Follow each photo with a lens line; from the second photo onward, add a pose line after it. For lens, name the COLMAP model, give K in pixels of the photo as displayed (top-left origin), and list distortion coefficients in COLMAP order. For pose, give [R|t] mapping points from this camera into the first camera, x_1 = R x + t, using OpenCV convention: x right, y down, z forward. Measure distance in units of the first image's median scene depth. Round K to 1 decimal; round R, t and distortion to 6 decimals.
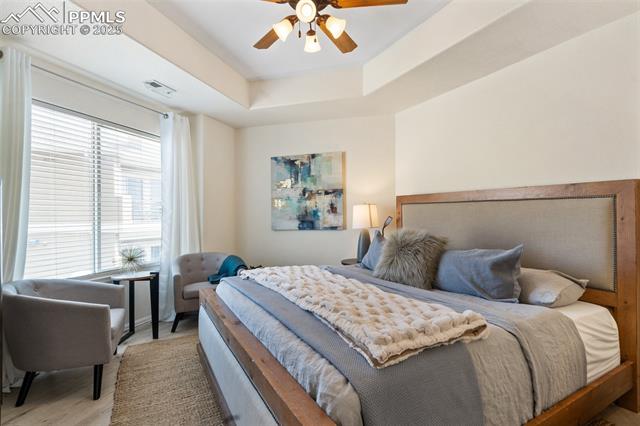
lens RADIAL K [[325.4, 0, 321.7], [0, 325.4, 216.3], [0, 0, 1]] dist [0.006501, -0.000914]
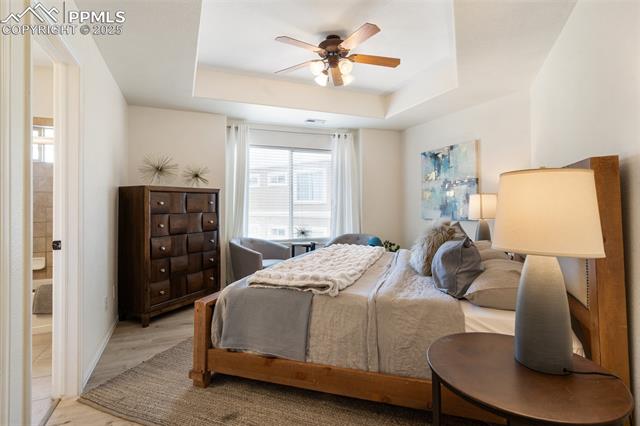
lens RADIAL K [[325.4, 0, 318.8], [0, 325.4, 207.7], [0, 0, 1]] dist [0.006501, -0.000914]
pose [[0.655641, 0.006906, -0.755042, 0.473293], [0.000725, 0.999952, 0.009775, -0.006728], [0.755073, -0.006956, 0.655604, 0.009966]]
